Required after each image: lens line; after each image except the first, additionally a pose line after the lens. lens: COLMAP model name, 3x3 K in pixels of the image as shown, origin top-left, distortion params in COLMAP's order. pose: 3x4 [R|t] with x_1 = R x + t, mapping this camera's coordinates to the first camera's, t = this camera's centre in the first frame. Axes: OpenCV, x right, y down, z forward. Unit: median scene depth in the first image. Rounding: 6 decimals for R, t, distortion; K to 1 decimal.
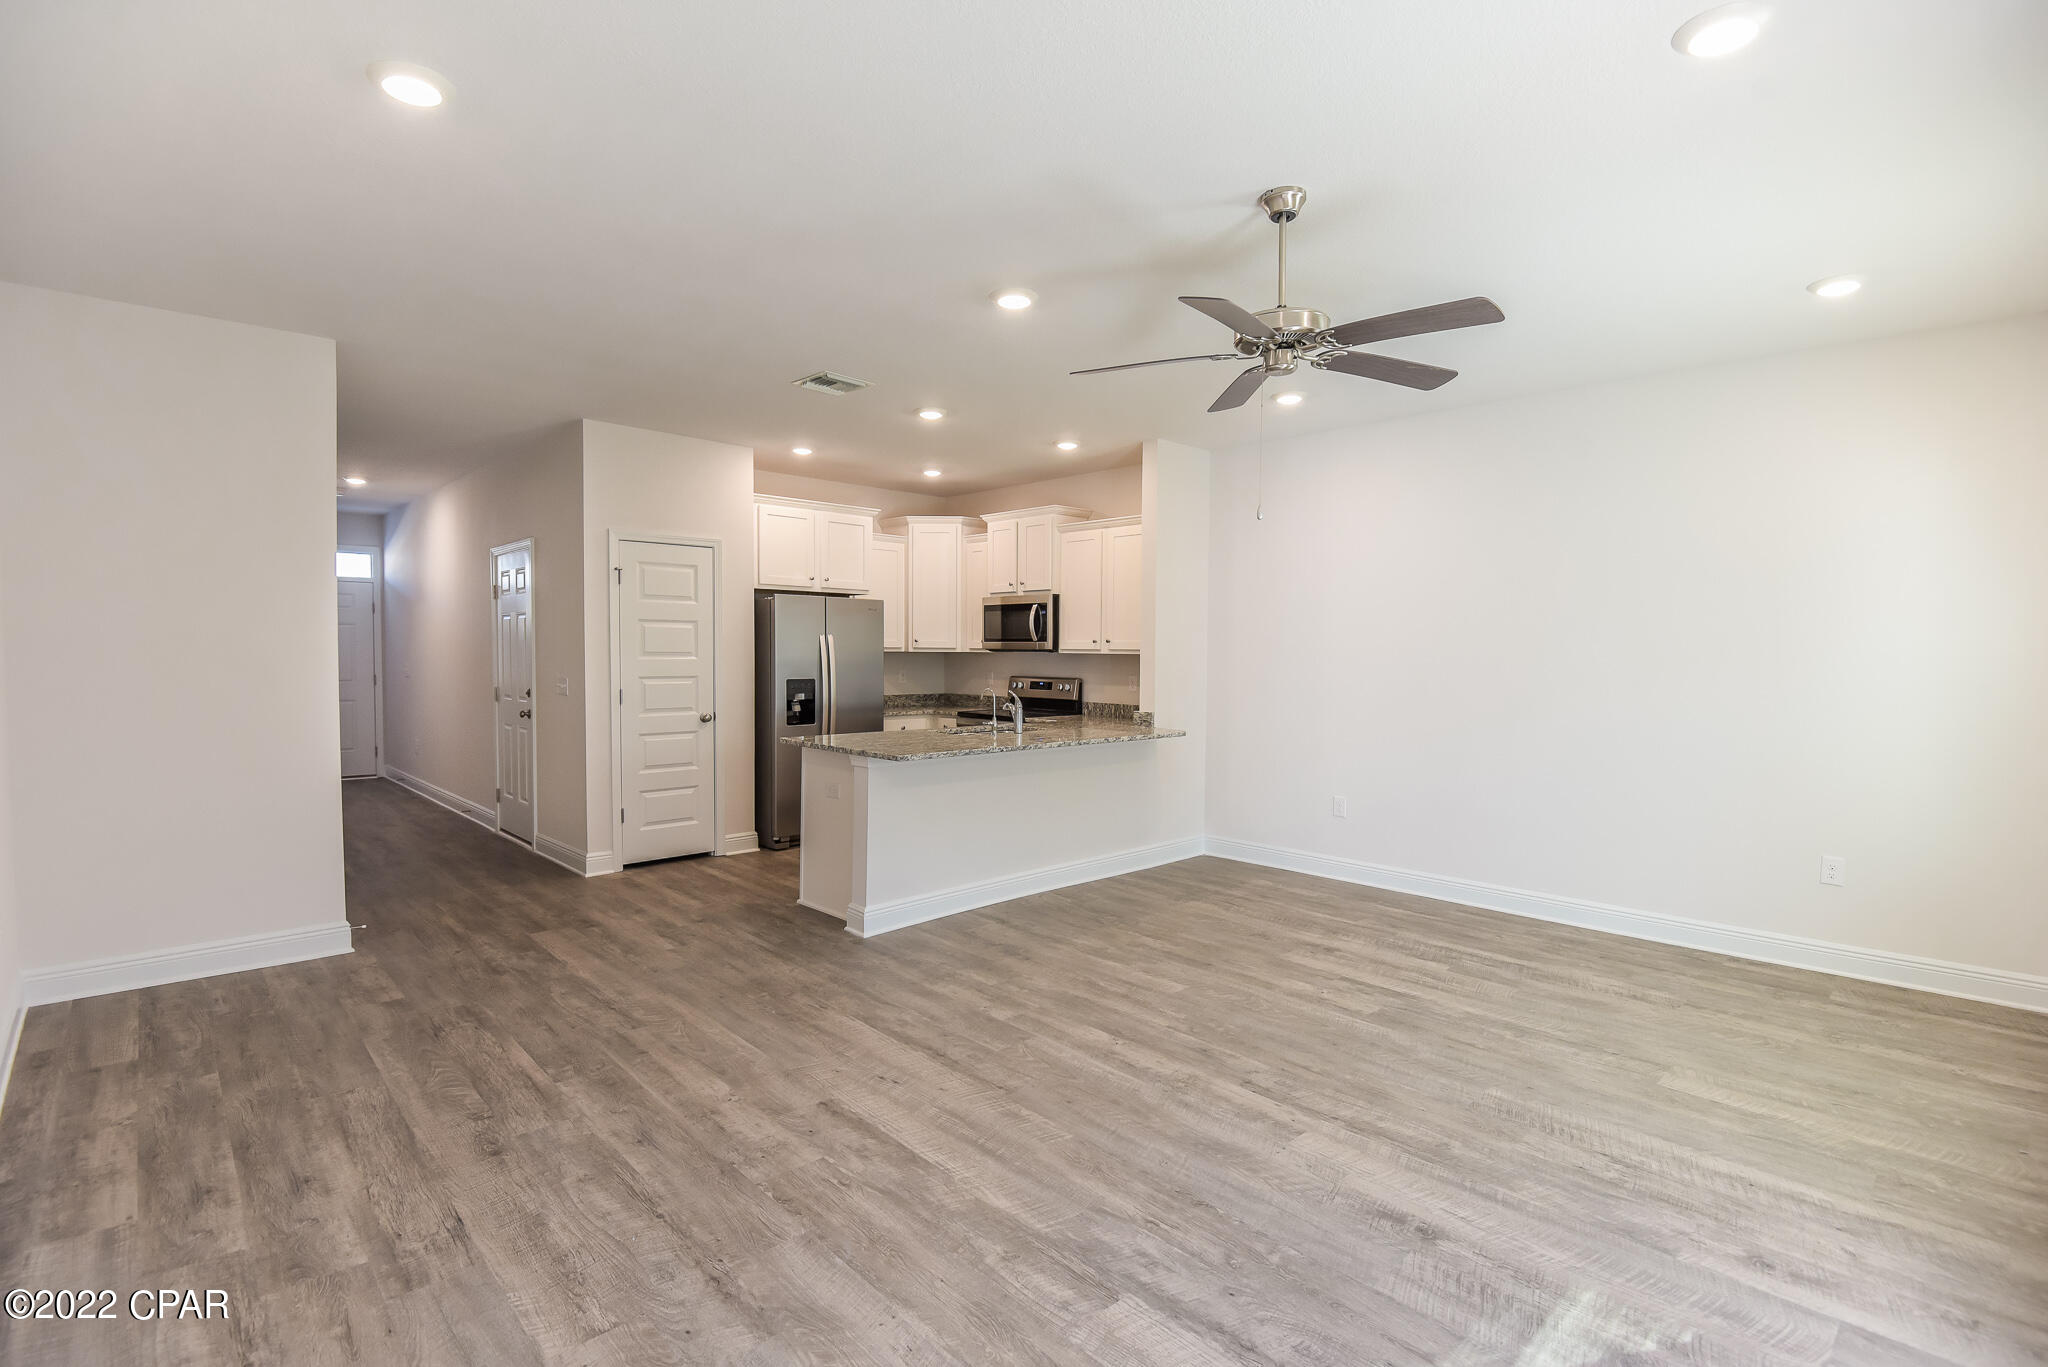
lens RADIAL K [[937.7, 0, 1024.0], [0, 937.7, 683.5], [0, 0, 1]] dist [0.001475, -0.020418]
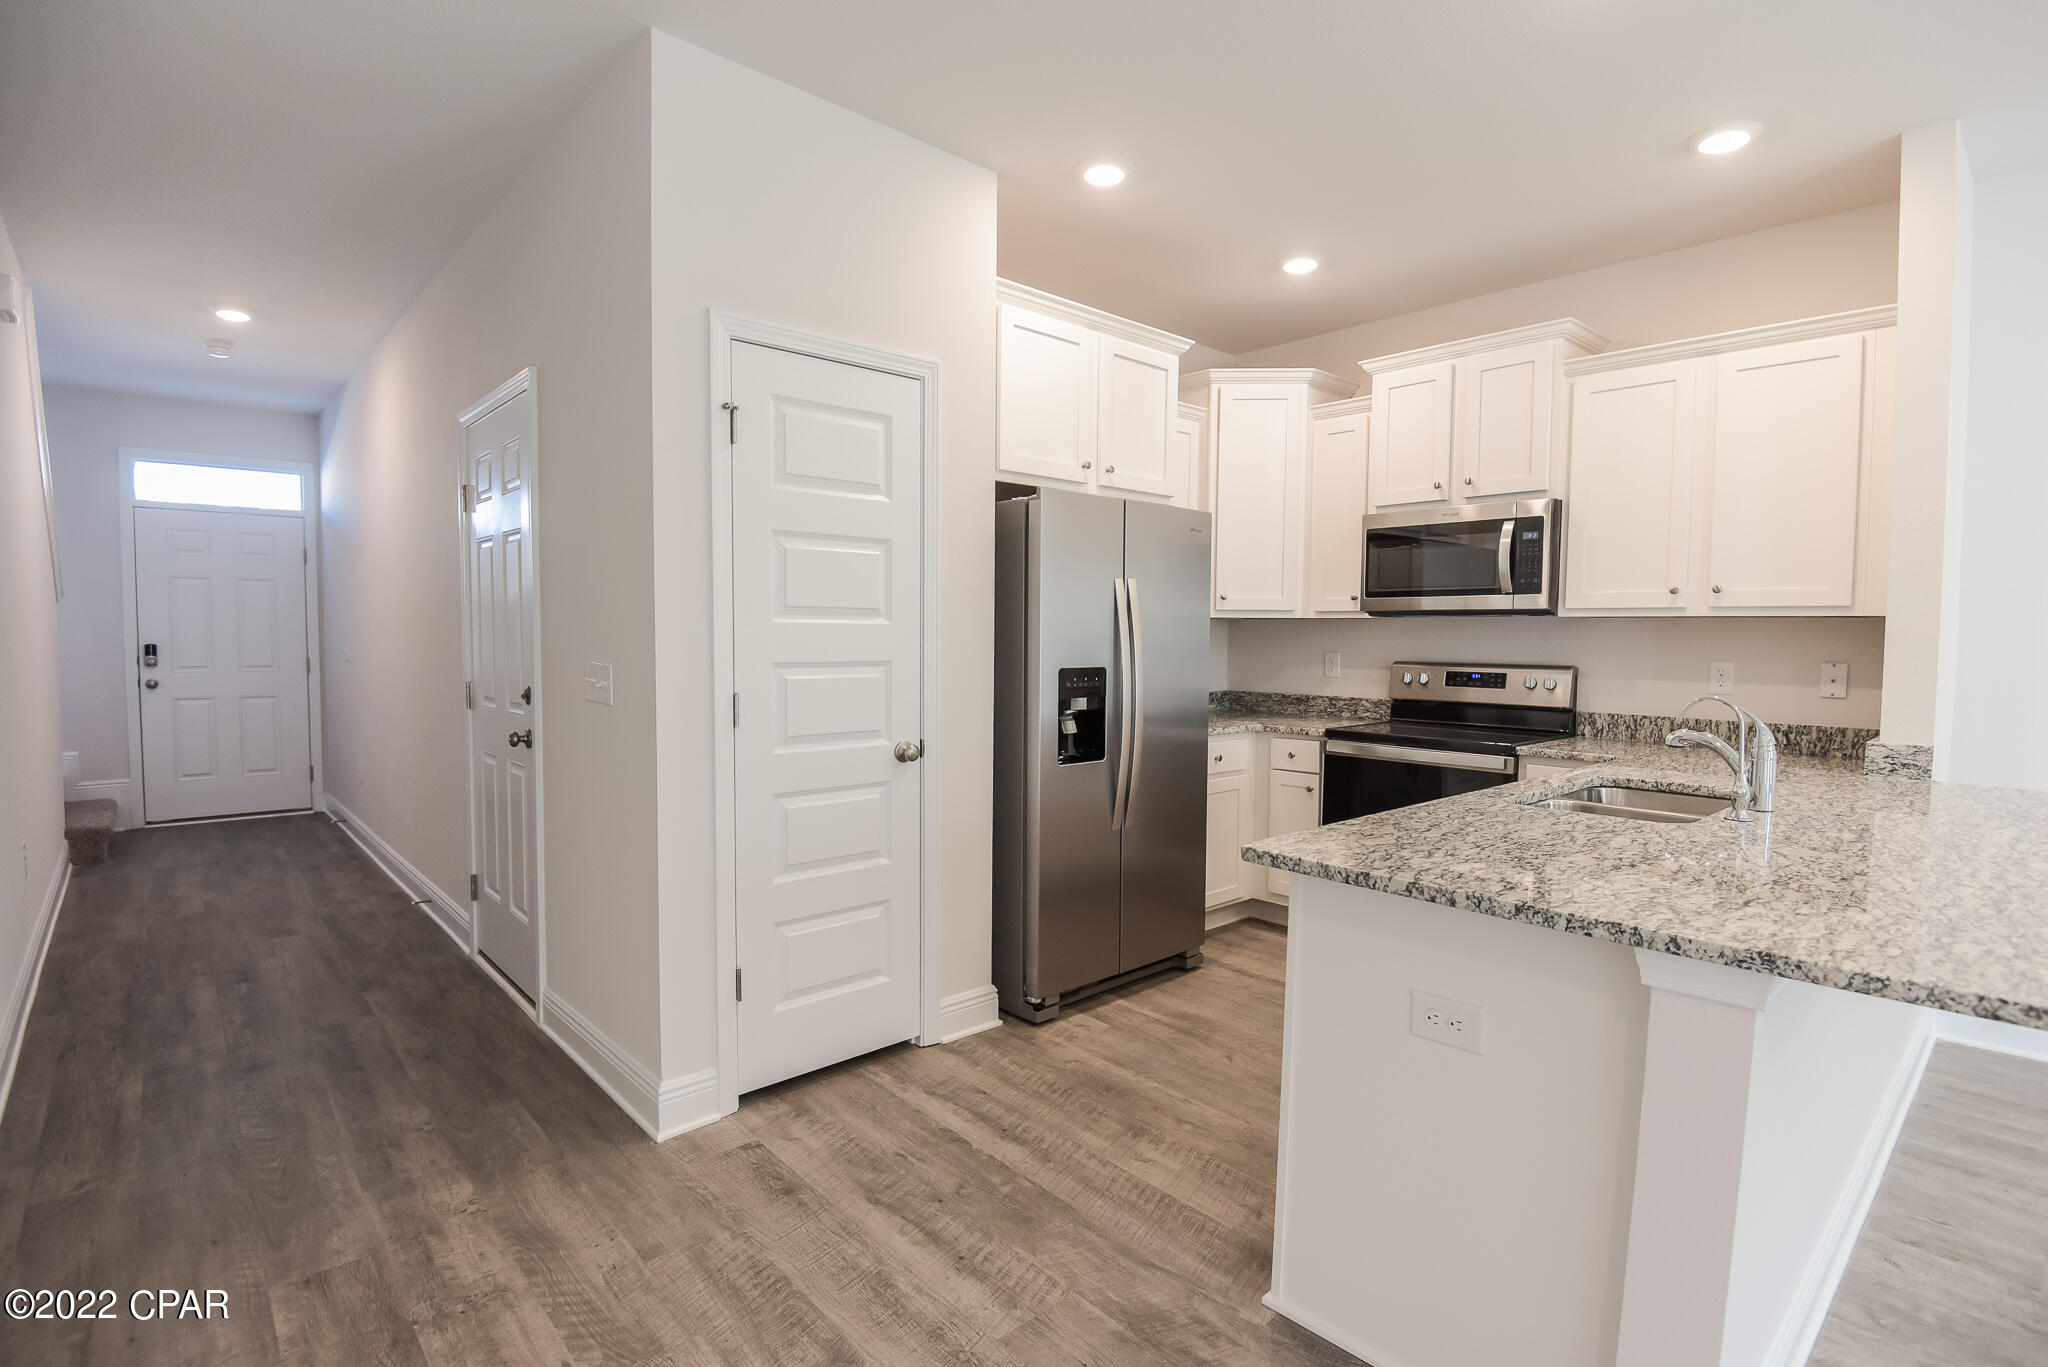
lens RADIAL K [[981.4, 0, 1024.0], [0, 981.4, 683.5], [0, 0, 1]] dist [-0.001760, -0.016268]
pose [[0.999446, 0.002398, -0.033200, -0.301921], [-0.001857, 0.999865, 0.016331, -0.005758], [0.033235, -0.016261, 0.999315, 0.593990]]
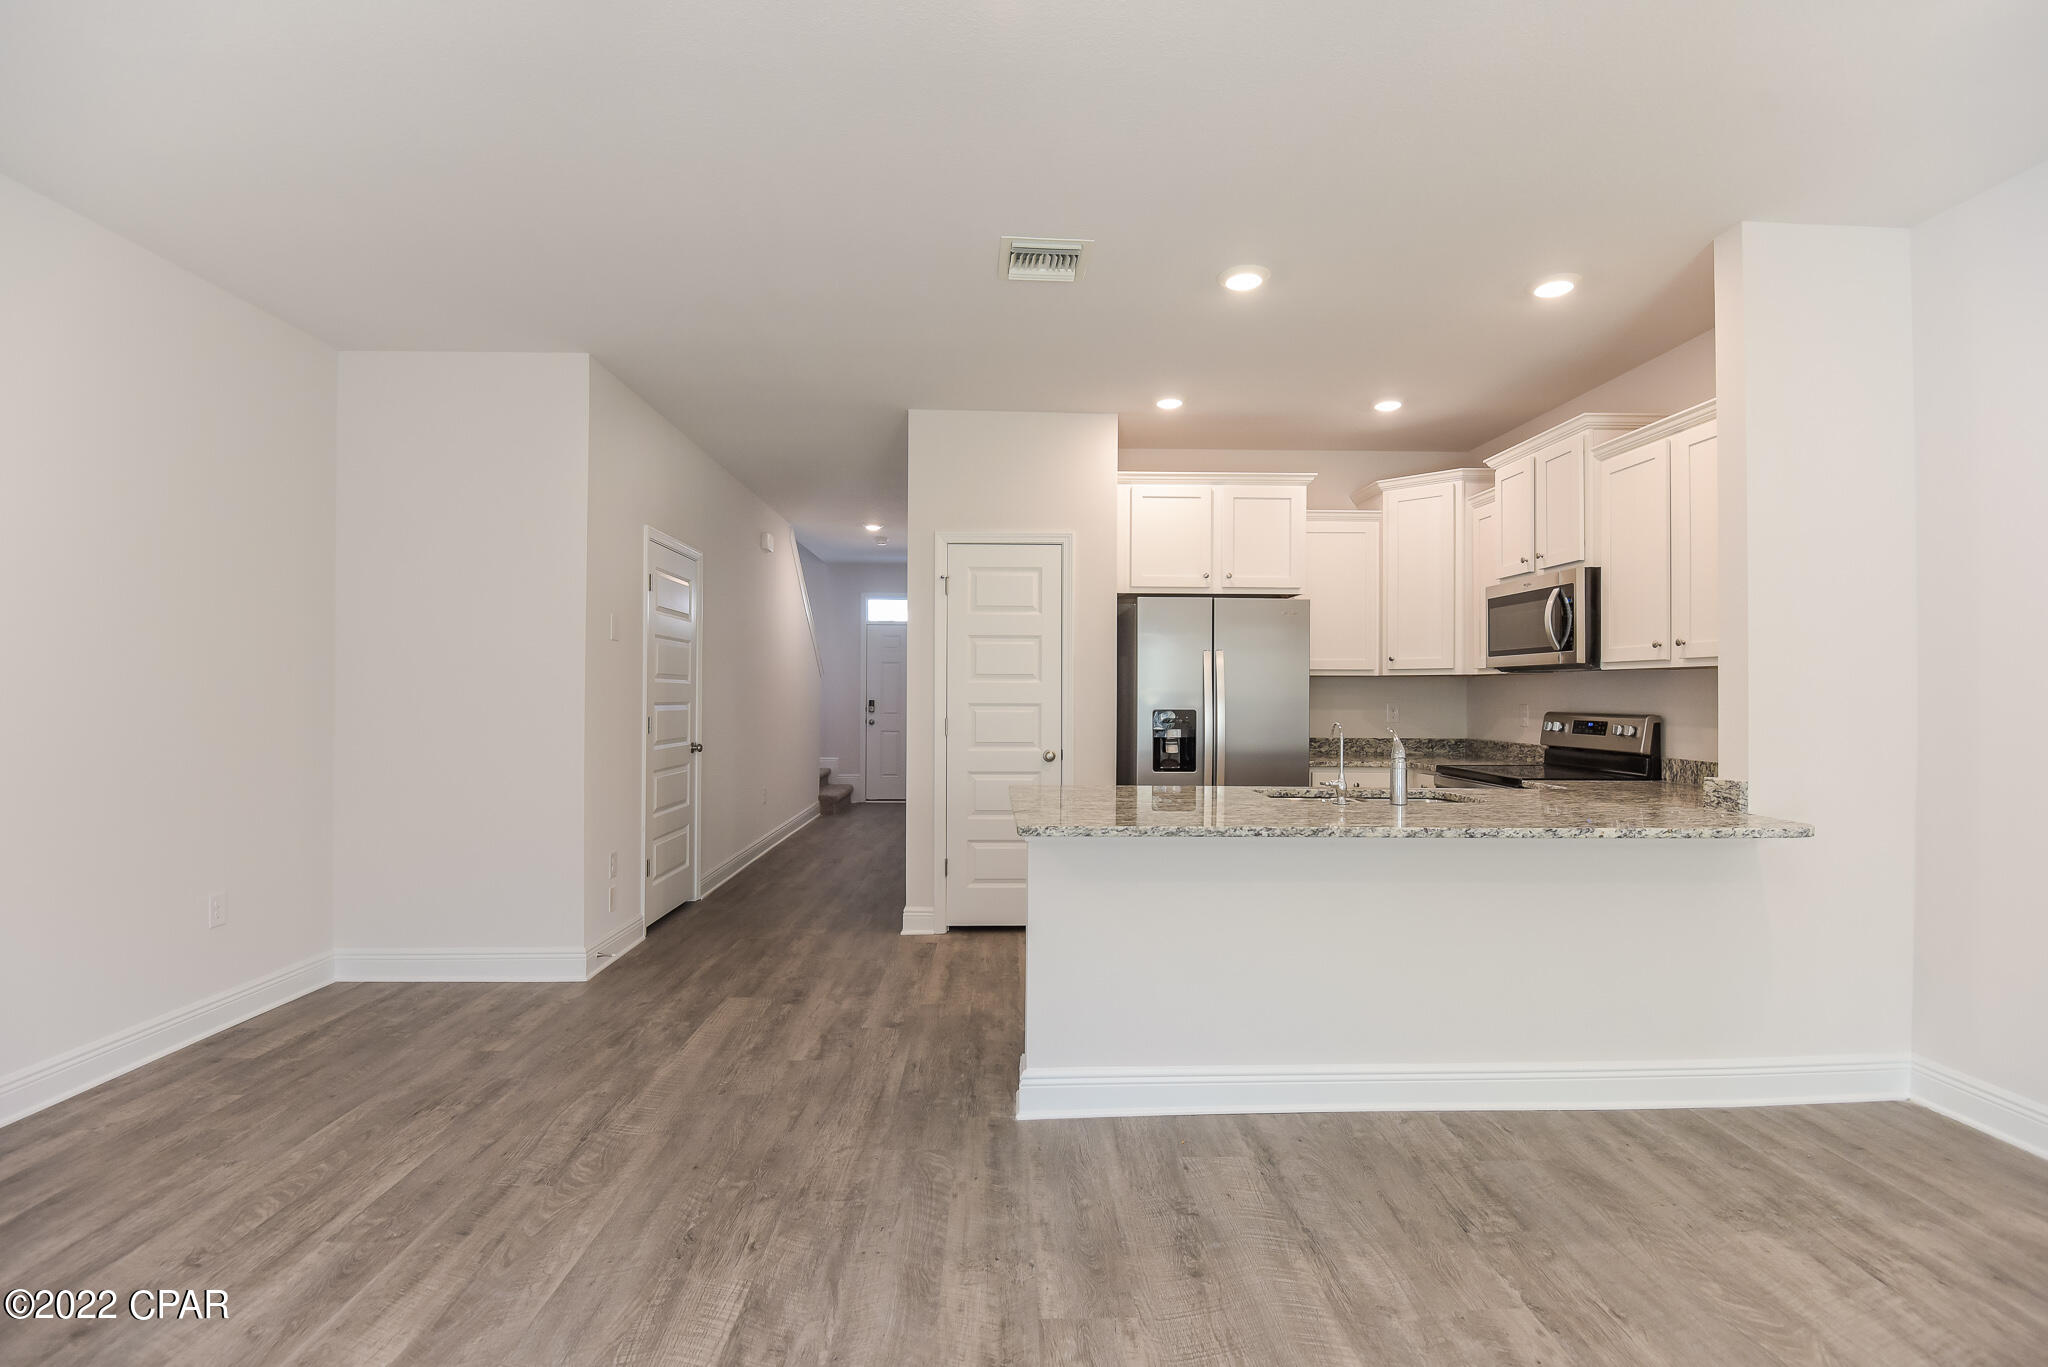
lens RADIAL K [[937.7, 0, 1024.0], [0, 937.7, 683.5], [0, 0, 1]] dist [0.001475, -0.020418]
pose [[0.742355, -0.011806, -0.669903, 0.204461], [-0.021496, 0.998910, -0.041424, 0.009152], [0.669662, 0.045151, 0.741292, 0.441782]]
